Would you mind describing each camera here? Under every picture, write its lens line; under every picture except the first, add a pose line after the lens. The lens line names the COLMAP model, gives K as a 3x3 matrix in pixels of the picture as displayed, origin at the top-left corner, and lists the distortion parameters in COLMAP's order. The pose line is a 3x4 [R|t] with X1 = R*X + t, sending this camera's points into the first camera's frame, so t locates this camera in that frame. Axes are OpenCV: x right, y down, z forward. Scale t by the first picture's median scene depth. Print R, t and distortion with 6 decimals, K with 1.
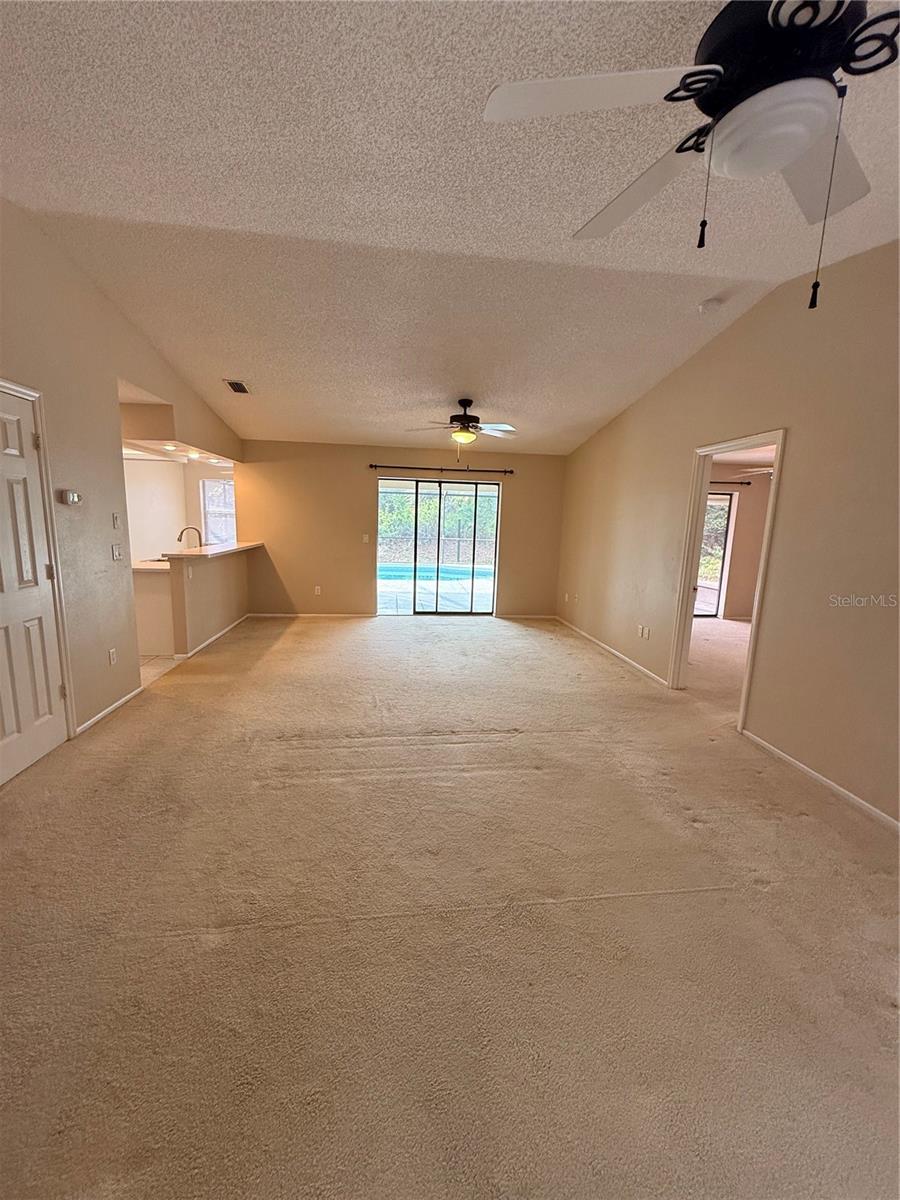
lens RADIAL K [[477.9, 0, 450.2], [0, 477.9, 598.4], [0, 0, 1]] dist [0.000509, -0.000141]
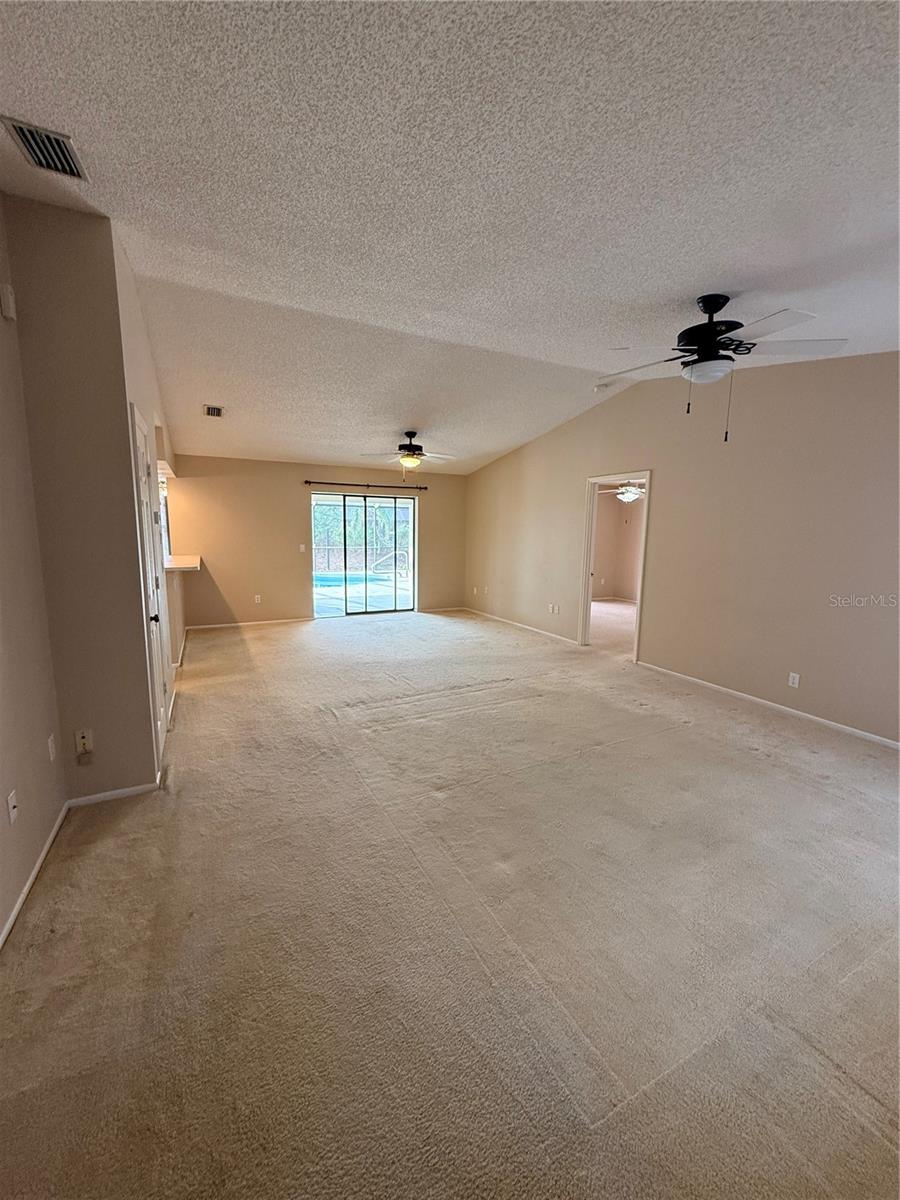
lens RADIAL K [[479.8, 0, 450.3], [0, 479.8, 596.3], [0, 0, 1]] dist [-0.000854, -0.000199]
pose [[0.937894, -0.067334, 0.340324, -0.363496], [0.074176, 0.997220, -0.007118, 0.024488], [-0.338899, 0.031920, 0.940281, -0.202153]]
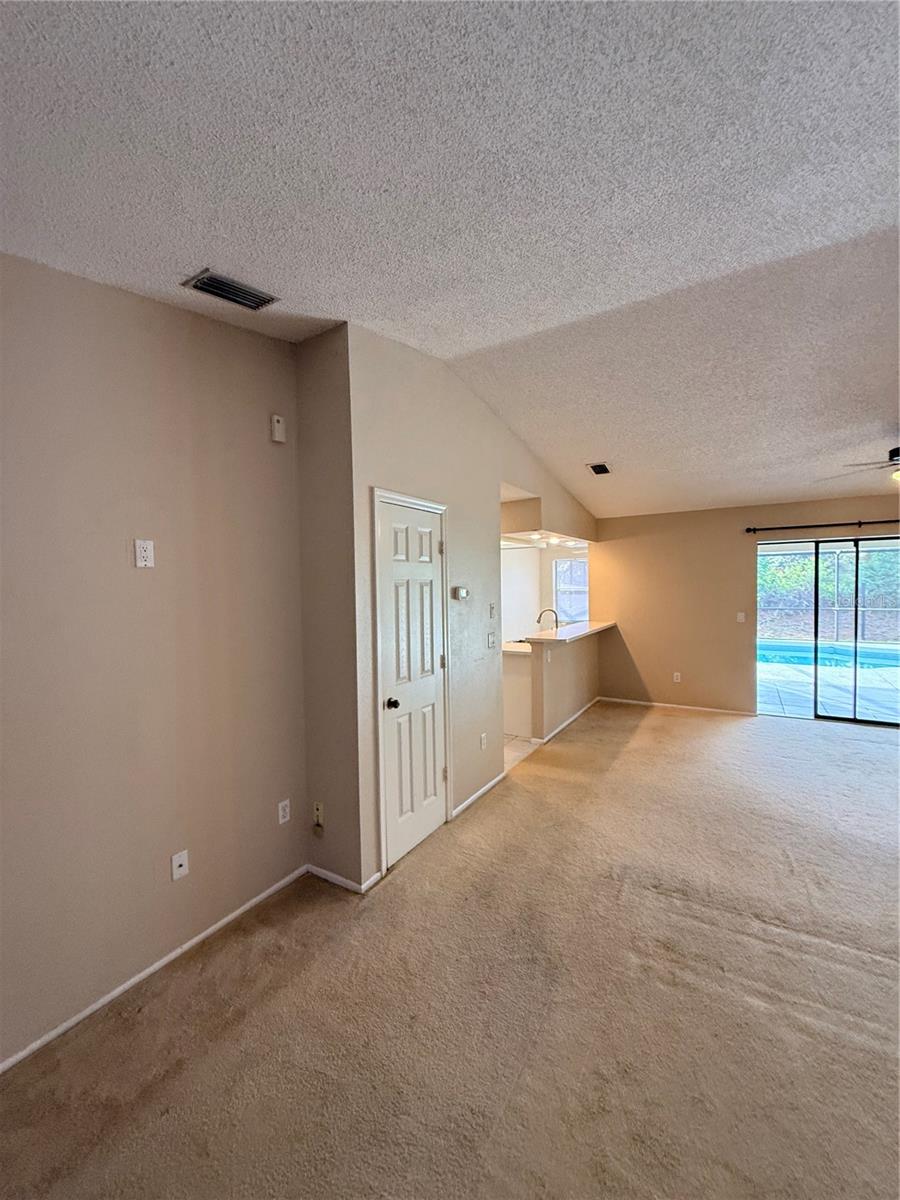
lens RADIAL K [[477.9, 0, 450.2], [0, 477.9, 598.4], [0, 0, 1]] dist [0.000509, -0.000141]
pose [[0.782632, -0.027929, -0.621858, -0.085840], [-0.061008, 0.990742, -0.121277, -0.042941], [0.619488, 0.132854, 0.773682, 0.088303]]
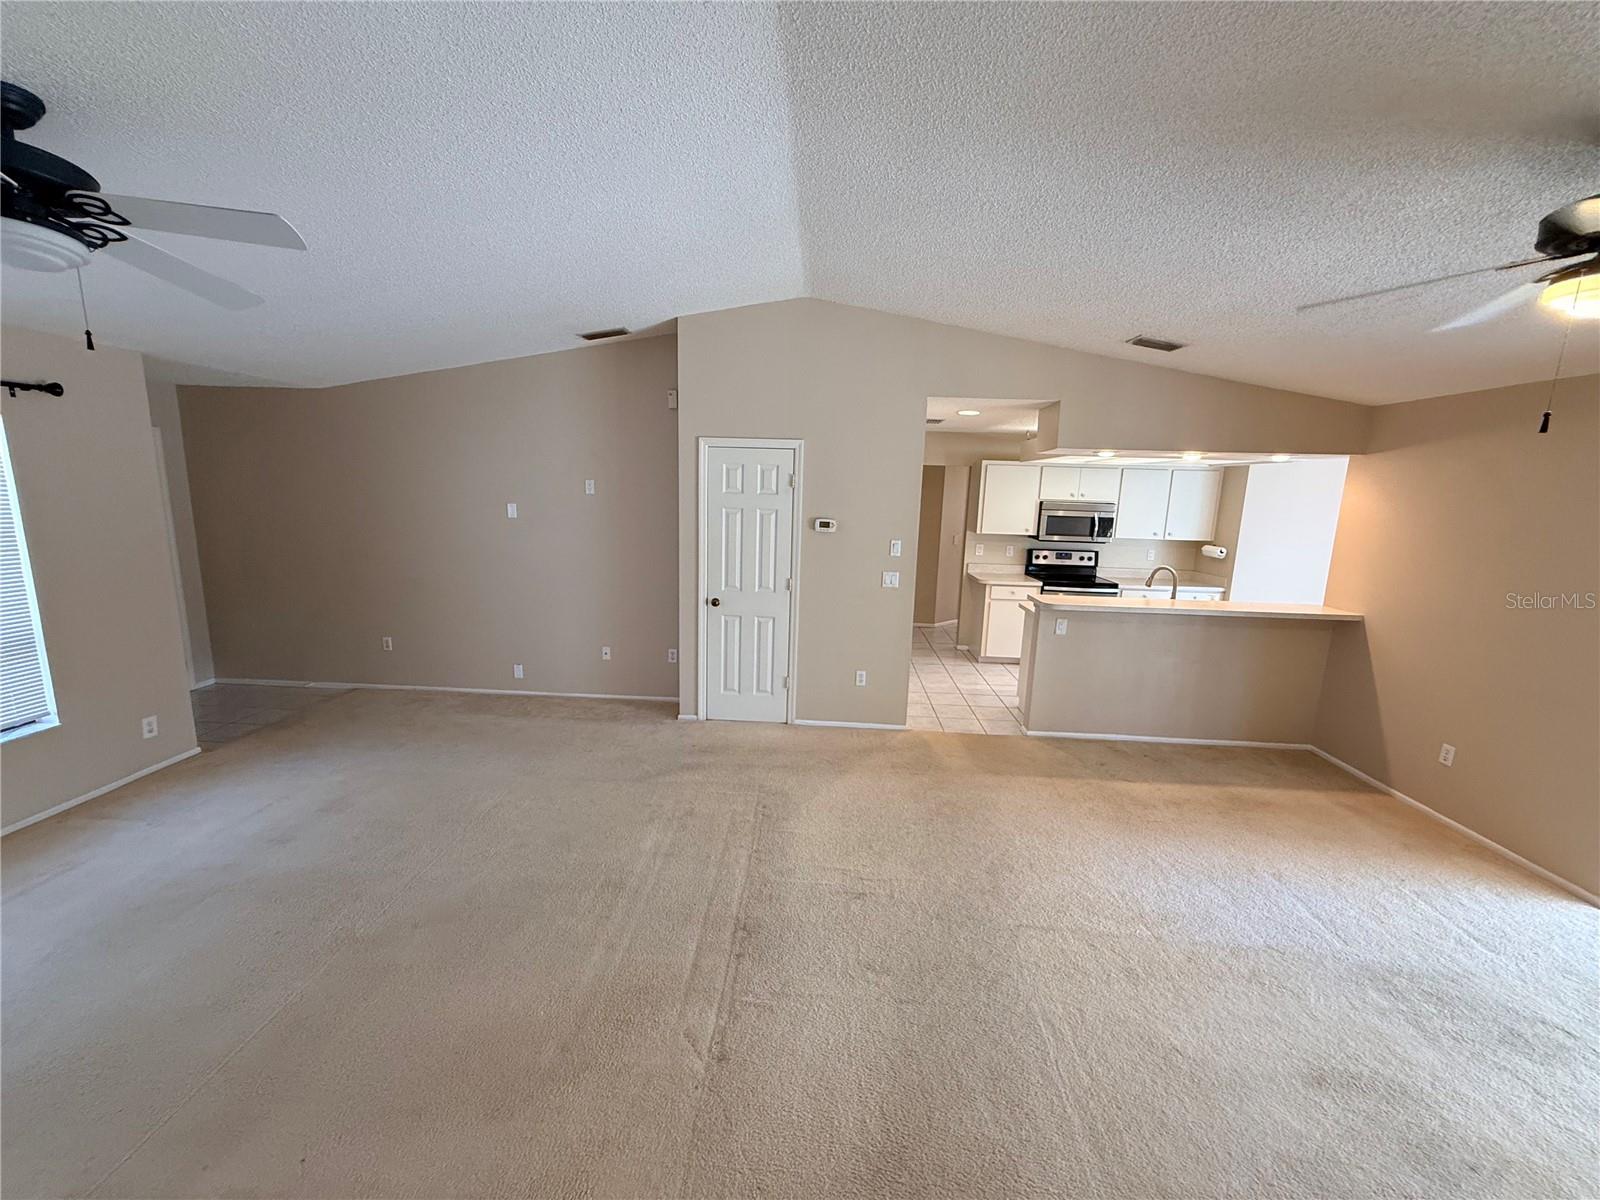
lens RADIAL K [[640.2, 0, 797.7], [0, 640.2, 601.7], [0, 0, 1]] dist [0.001009, 0.000307]
pose [[-0.167891, 0.138586, -0.976016, 0.490176], [-0.198460, 0.965047, 0.171167, -0.189960], [0.965622, 0.222438, -0.134519, 0.795857]]
